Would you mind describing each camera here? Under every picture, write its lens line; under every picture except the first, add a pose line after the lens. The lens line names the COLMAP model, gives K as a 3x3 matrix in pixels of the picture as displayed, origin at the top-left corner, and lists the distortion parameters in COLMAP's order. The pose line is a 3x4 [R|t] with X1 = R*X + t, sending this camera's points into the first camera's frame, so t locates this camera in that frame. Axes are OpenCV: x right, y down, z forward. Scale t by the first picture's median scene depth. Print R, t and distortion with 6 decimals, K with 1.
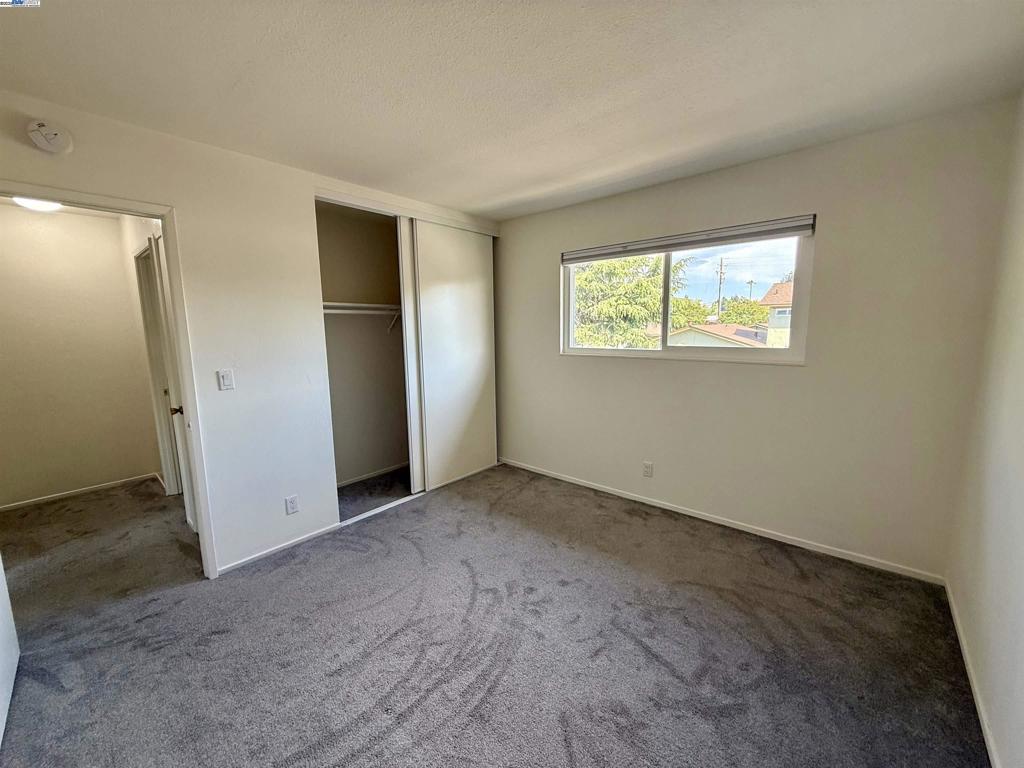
lens RADIAL K [[408.6, 0, 509.2], [0, 408.6, 381.2], [0, 0, 1]] dist [0.000494, -0.000028]
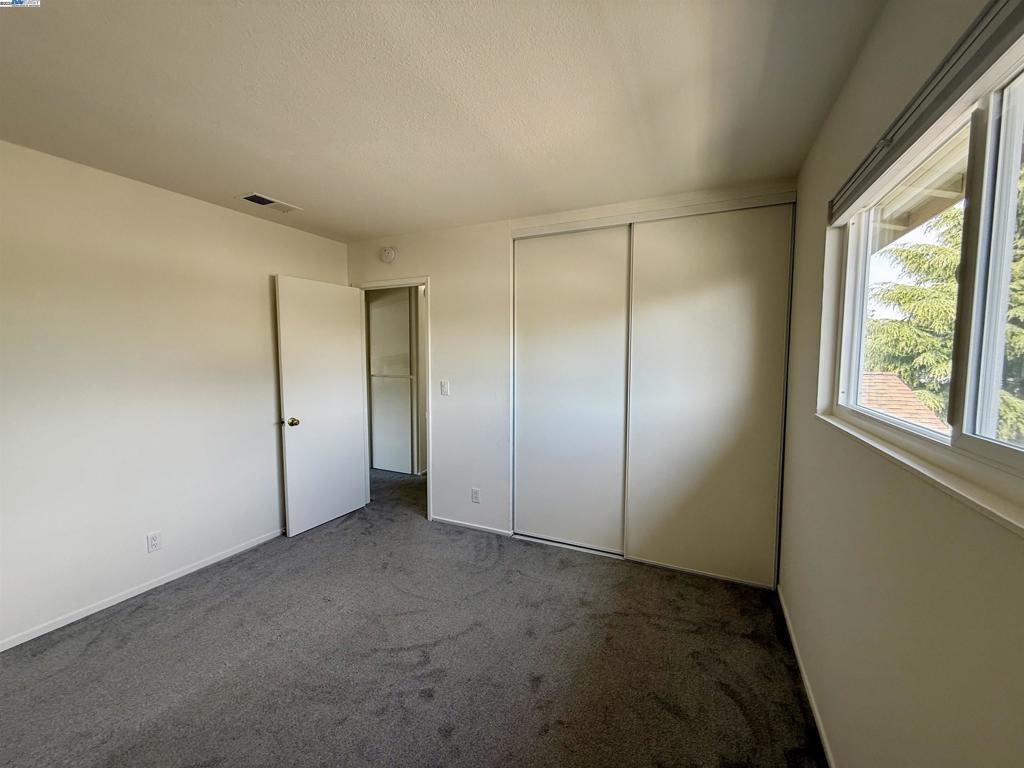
lens RADIAL K [[408.6, 0, 513.6], [0, 408.6, 382.9], [0, 0, 1]] dist [0.000494, -0.000028]
pose [[0.275630, 0.082952, -0.957678, 0.681150], [-0.134008, 0.989857, 0.047170, -0.111706], [0.951877, 0.115335, 0.283950, 0.753671]]
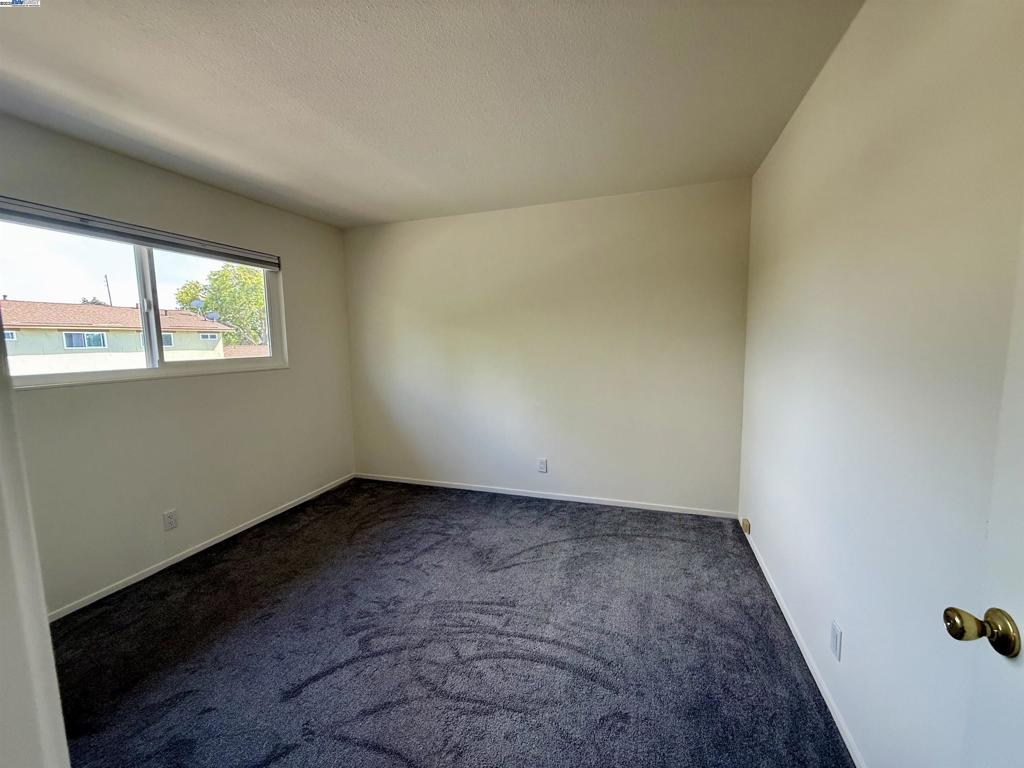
lens RADIAL K [[408.6, 0, 512.0], [0, 408.6, 378.2], [0, 0, 1]] dist [0.000494, -0.000028]
pose [[-0.385153, -0.067171, 0.920405, -0.777470], [0.147195, 0.980108, 0.133123, -0.073880], [-0.911038, 0.186751, -0.367604, 0.810985]]
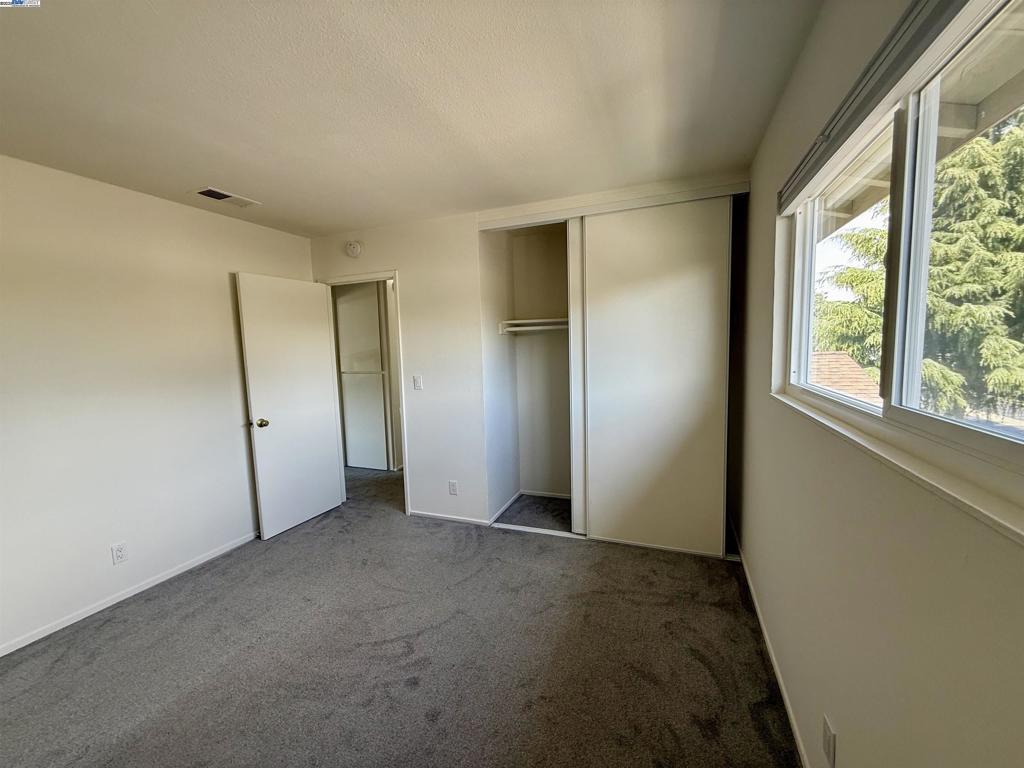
lens RADIAL K [[408.6, 0, 513.3], [0, 408.6, 382.7], [0, 0, 1]] dist [0.000494, -0.000028]
pose [[0.338659, 0.090988, -0.936499, 0.695267], [-0.100232, 0.993139, 0.060245, -0.112518], [0.935555, 0.073465, 0.345455, 0.752305]]
